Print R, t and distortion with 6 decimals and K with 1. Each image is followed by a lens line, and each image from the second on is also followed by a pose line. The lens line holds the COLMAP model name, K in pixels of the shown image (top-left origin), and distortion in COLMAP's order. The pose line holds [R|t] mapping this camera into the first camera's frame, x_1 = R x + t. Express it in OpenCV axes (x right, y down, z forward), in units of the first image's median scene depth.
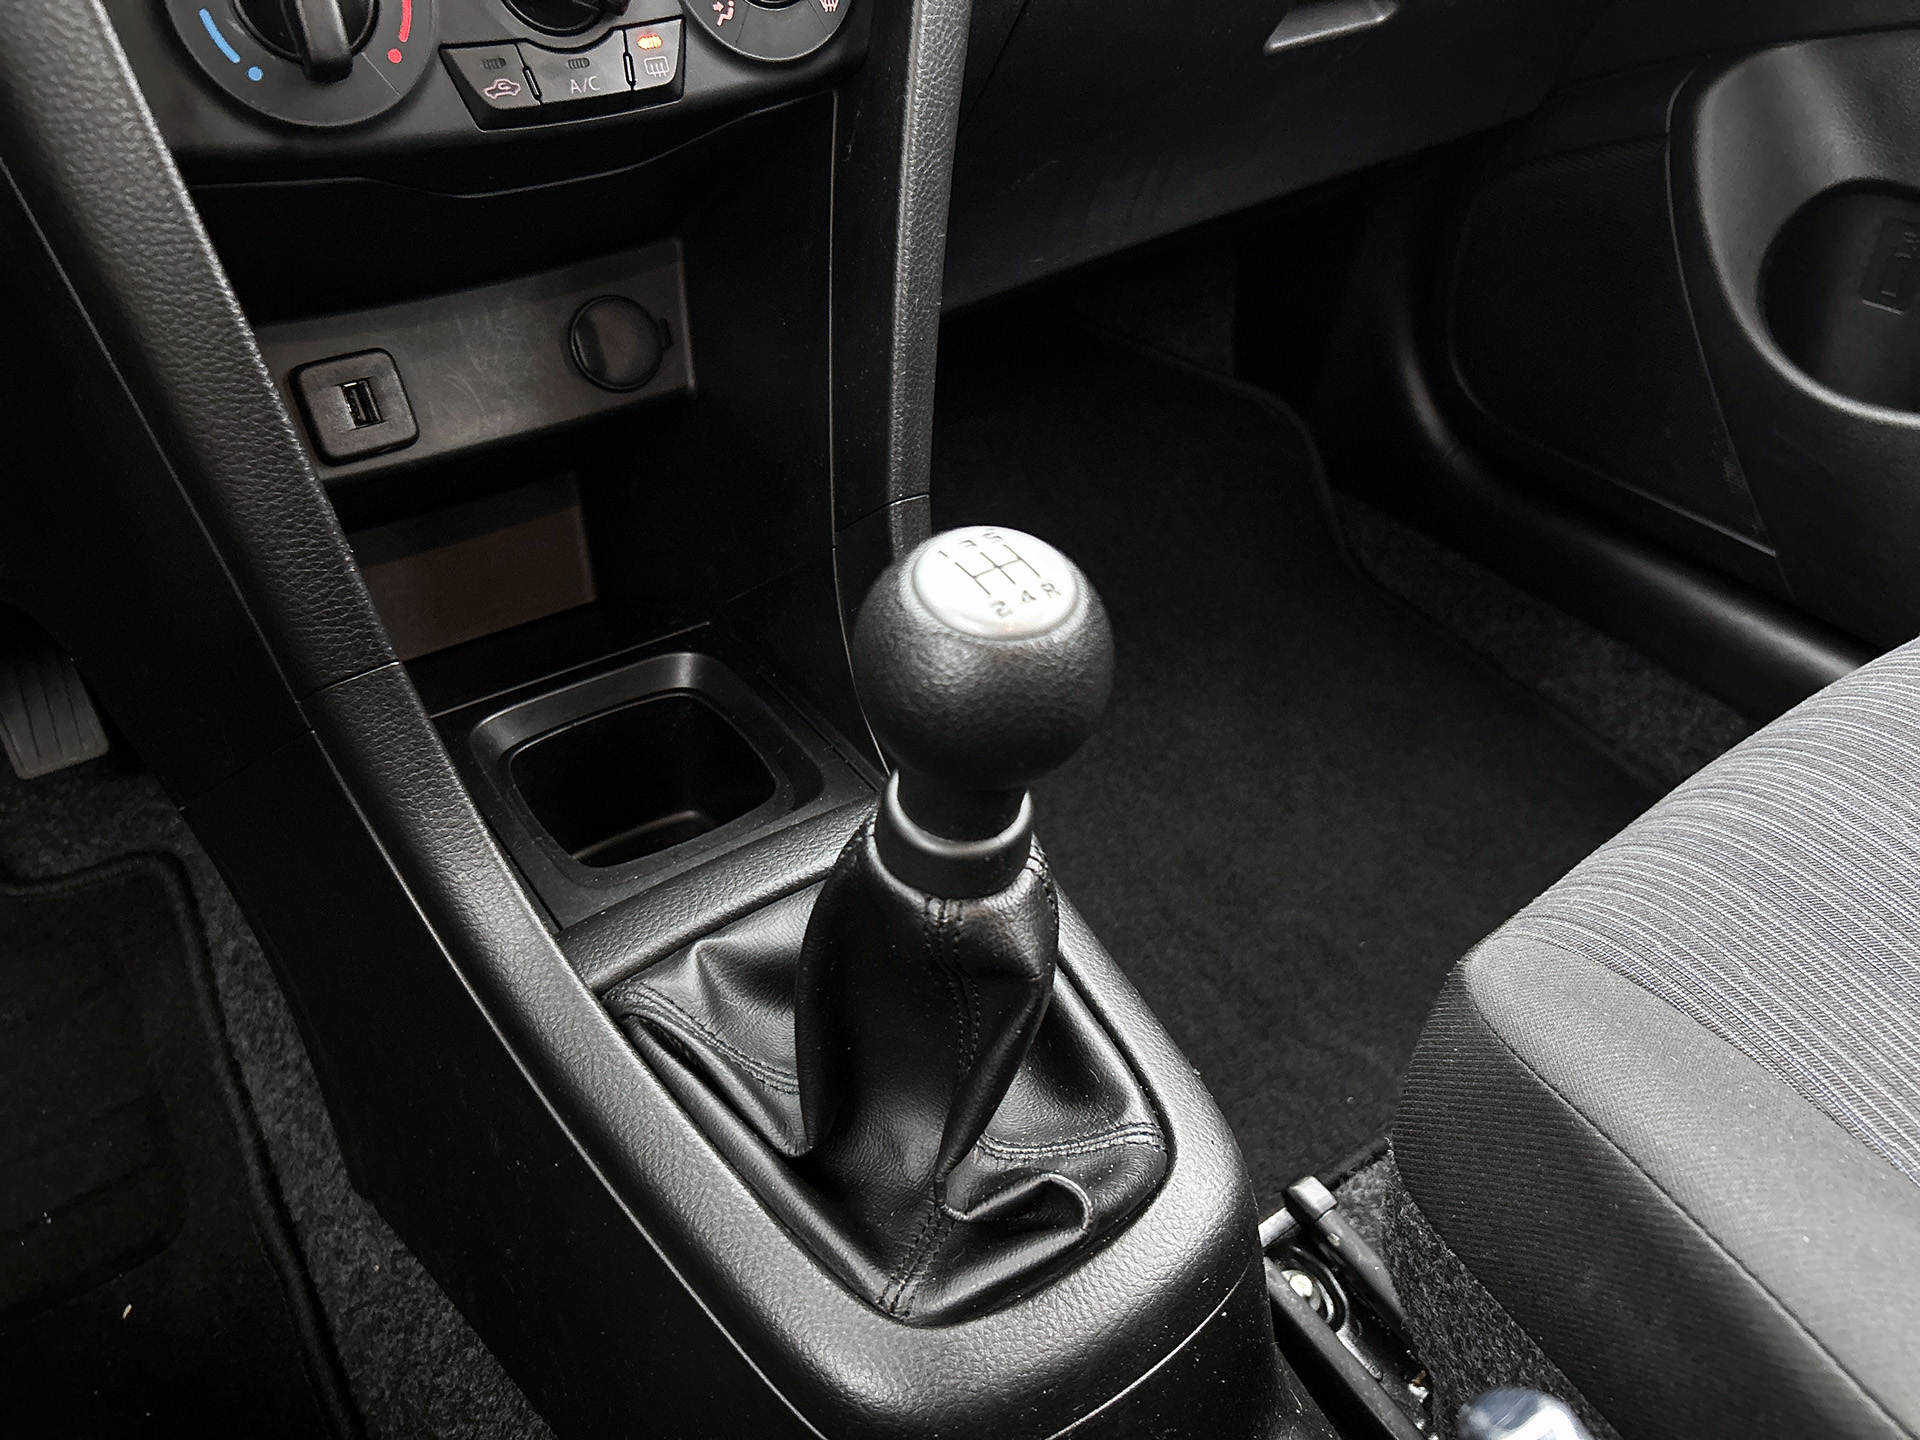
lens RADIAL K [[1456.1, 0, 960.8], [0, 1456.1, 722.9], [0, 0, 1]] dist [0.038302, -0.034477]
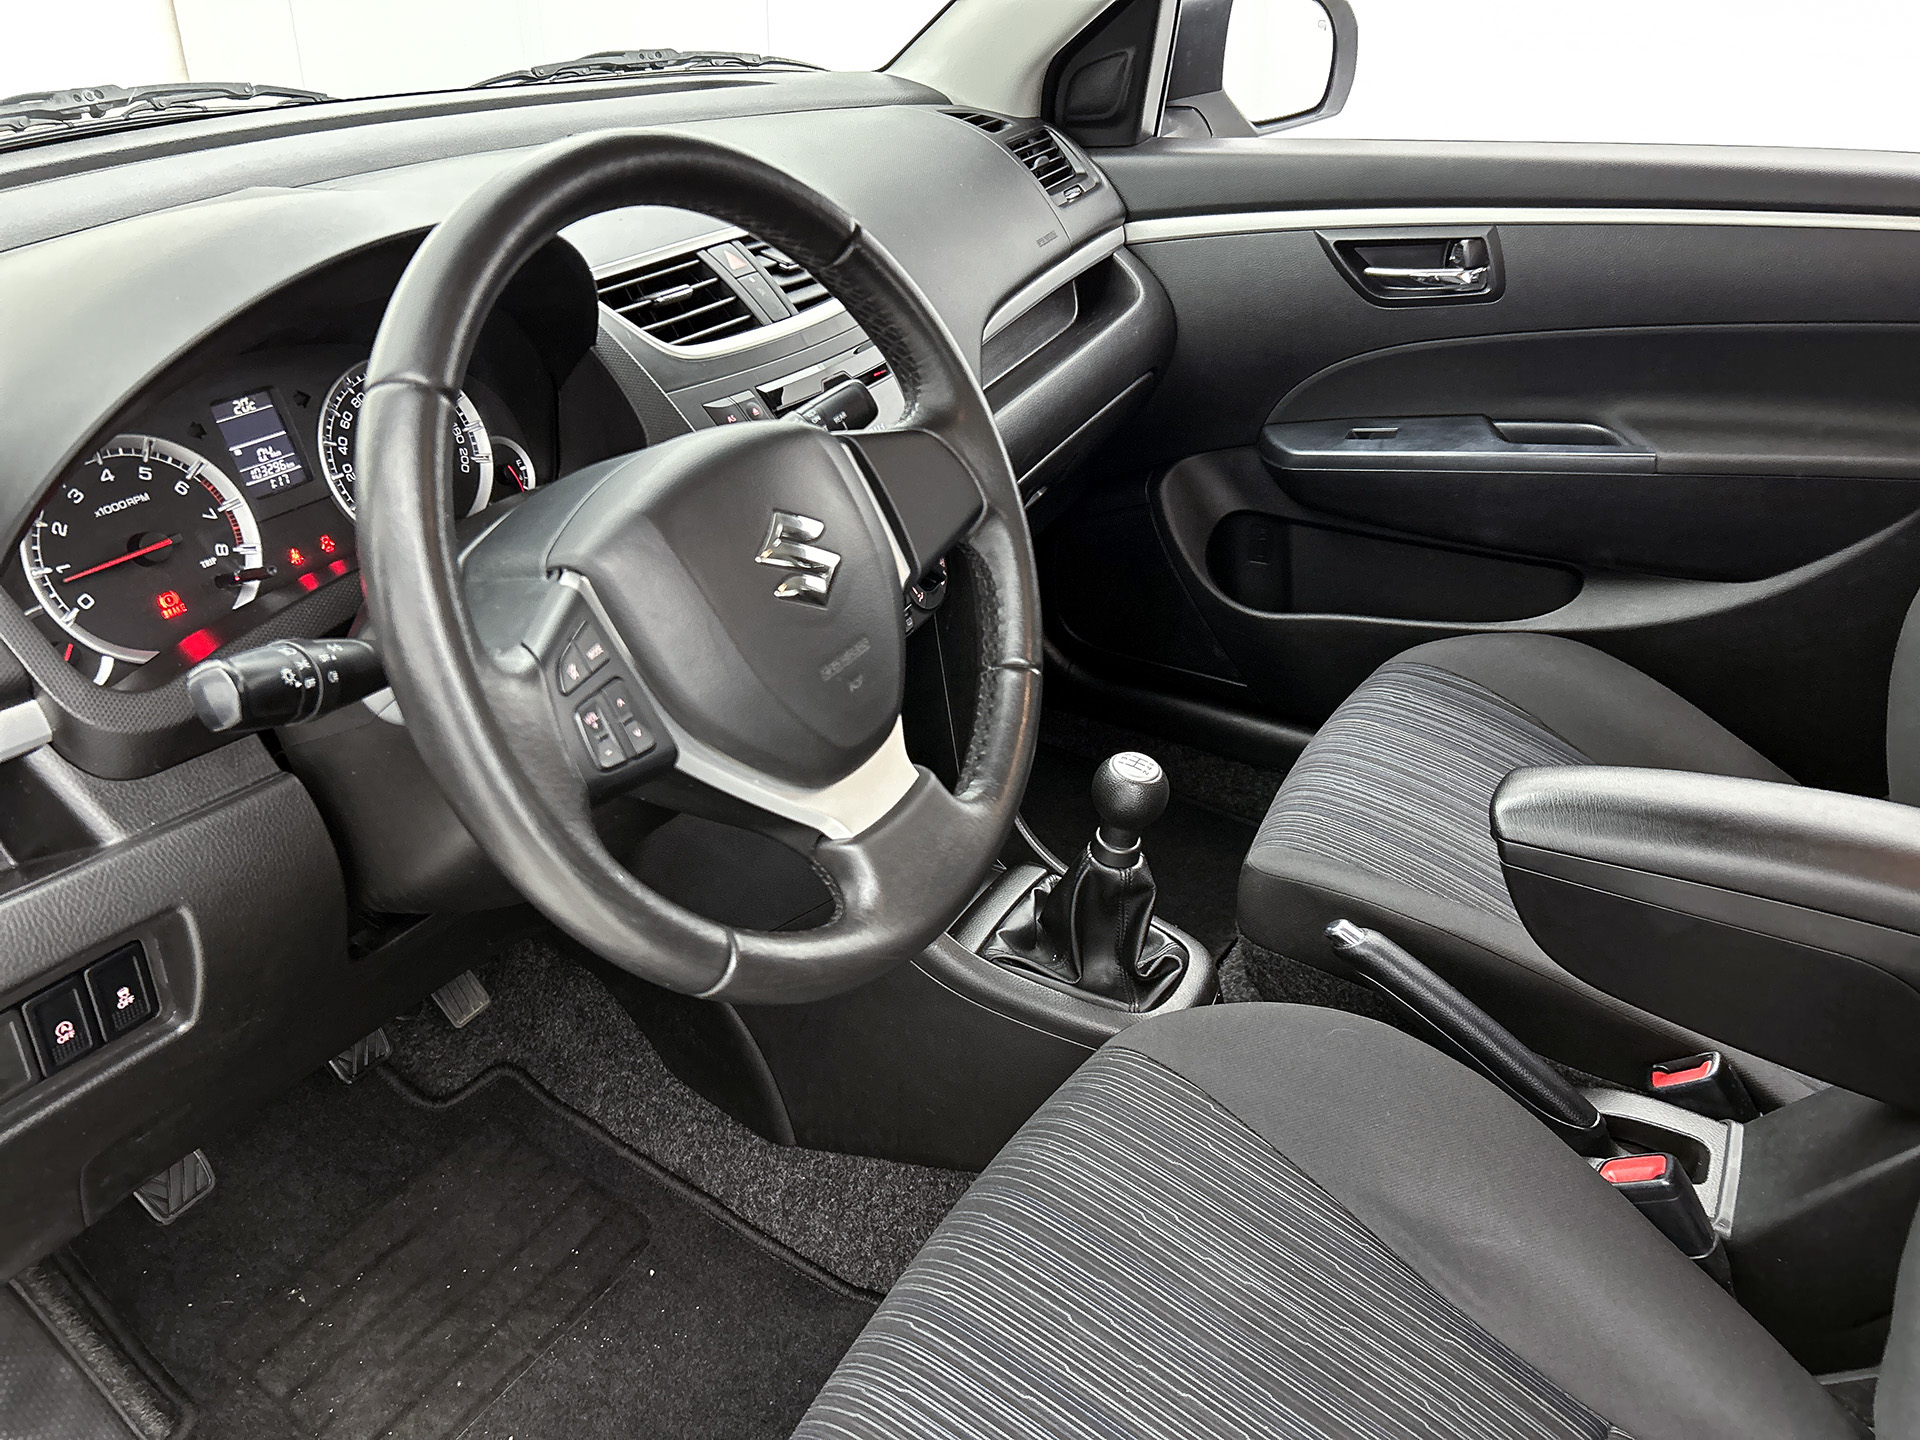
lens RADIAL K [[1456.1, 0, 950.5], [0, 1456.1, 719.7], [0, 0, 1]] dist [0.038302, -0.034477]
pose [[0.908394, -0.221526, 0.354607, -0.863085], [0.267170, 0.959916, -0.084739, -0.015001], [-0.321622, 0.171716, 0.931168, -1.166309]]
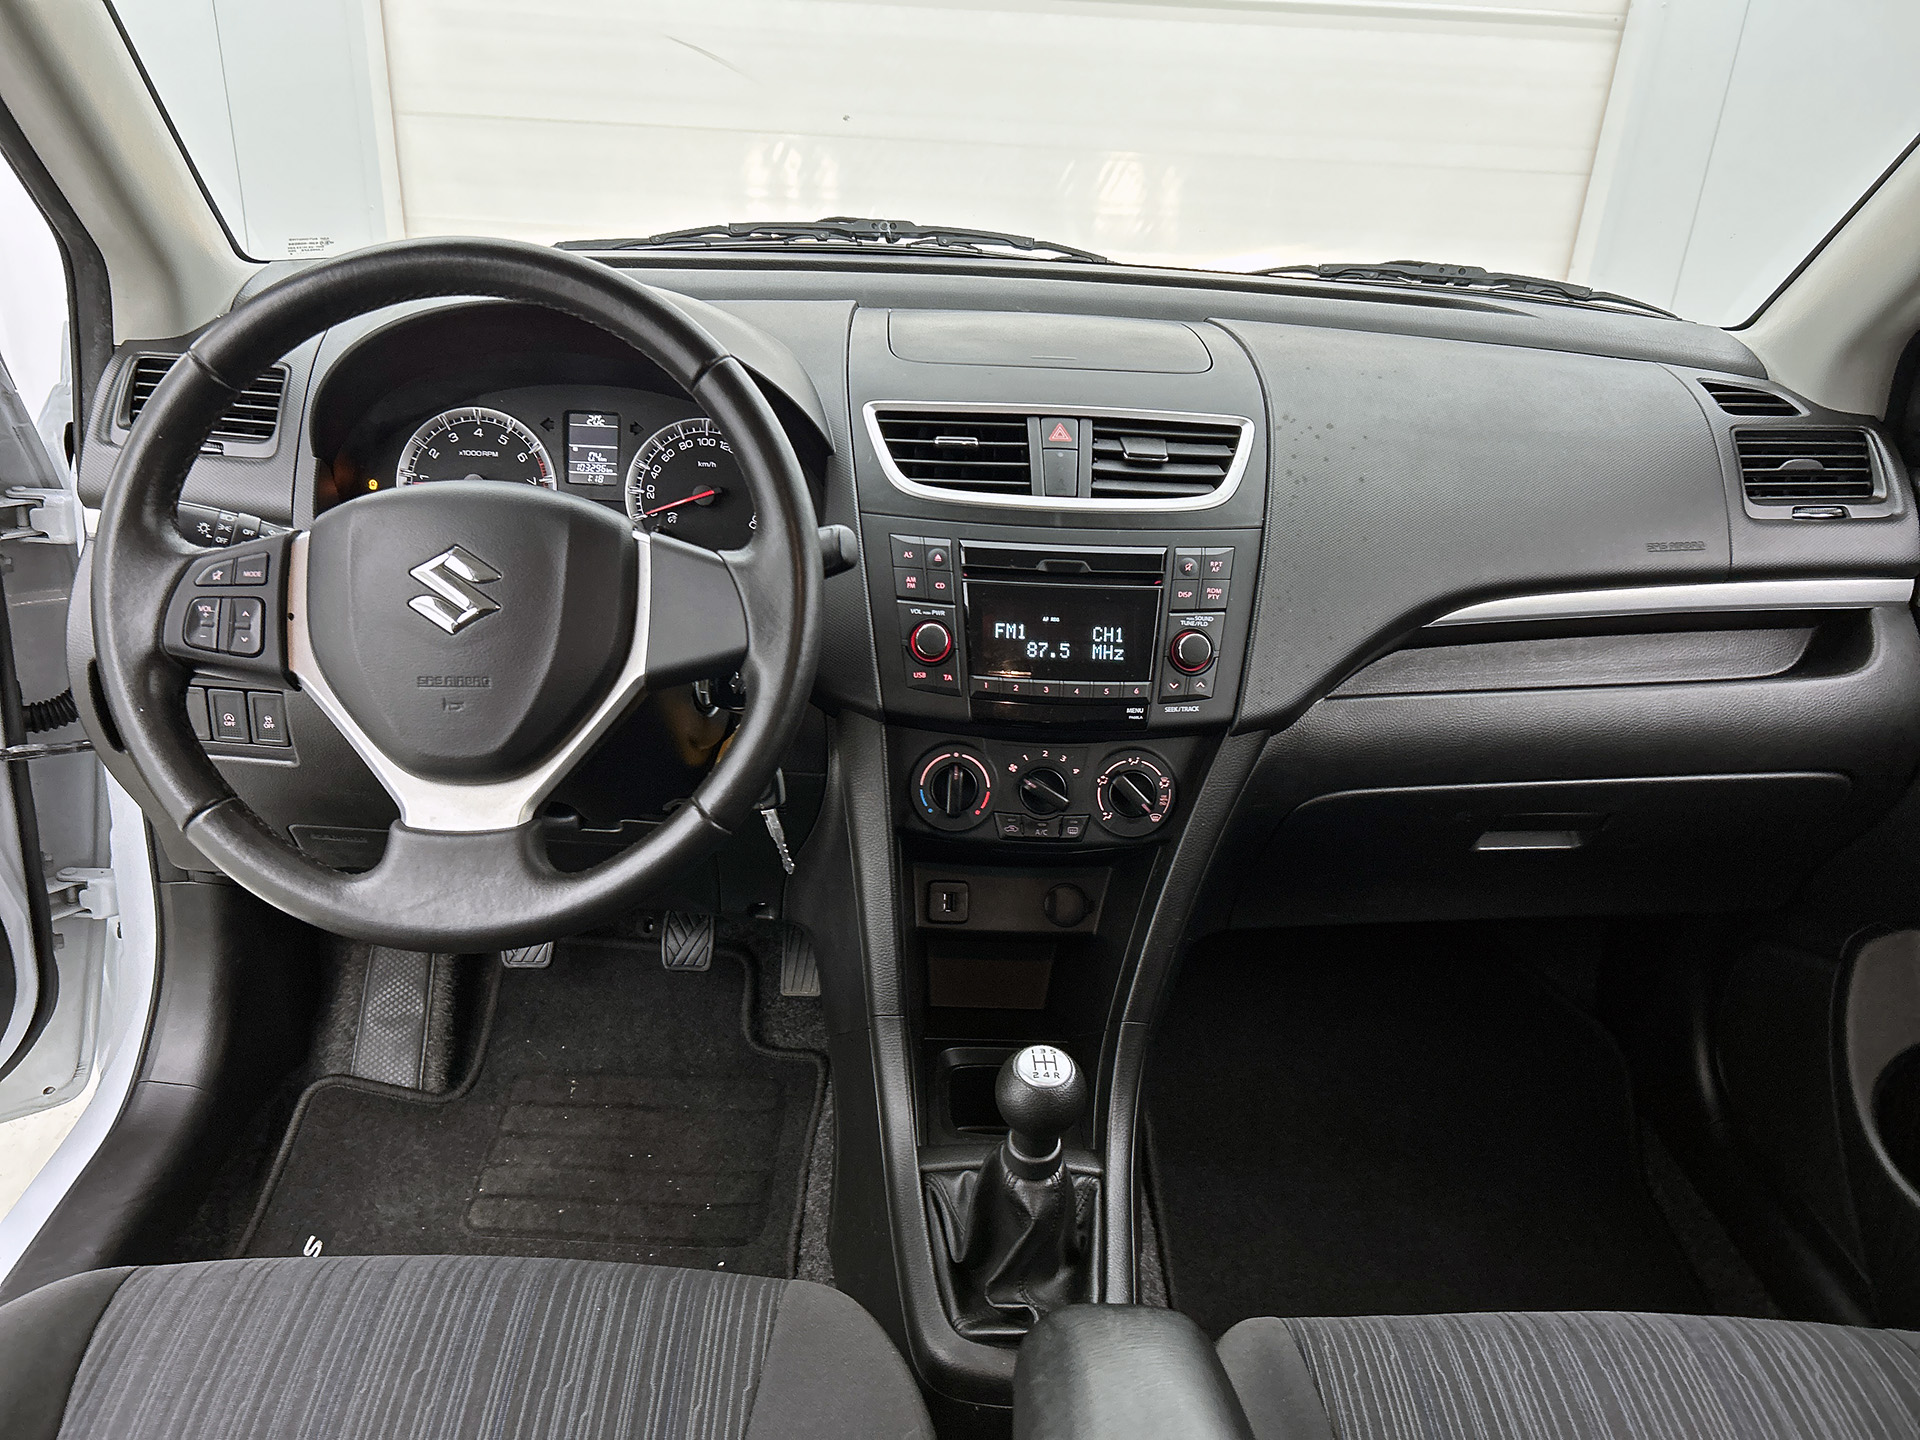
lens RADIAL K [[1456.1, 0, 943.4], [0, 1456.1, 716.7], [0, 0, 1]] dist [0.038302, -0.034477]
pose [[0.828509, 0.245906, -0.503094, 0.641504], [-0.365900, 0.917833, -0.153949, -0.118784], [0.423899, 0.311631, 0.850409, -1.016302]]
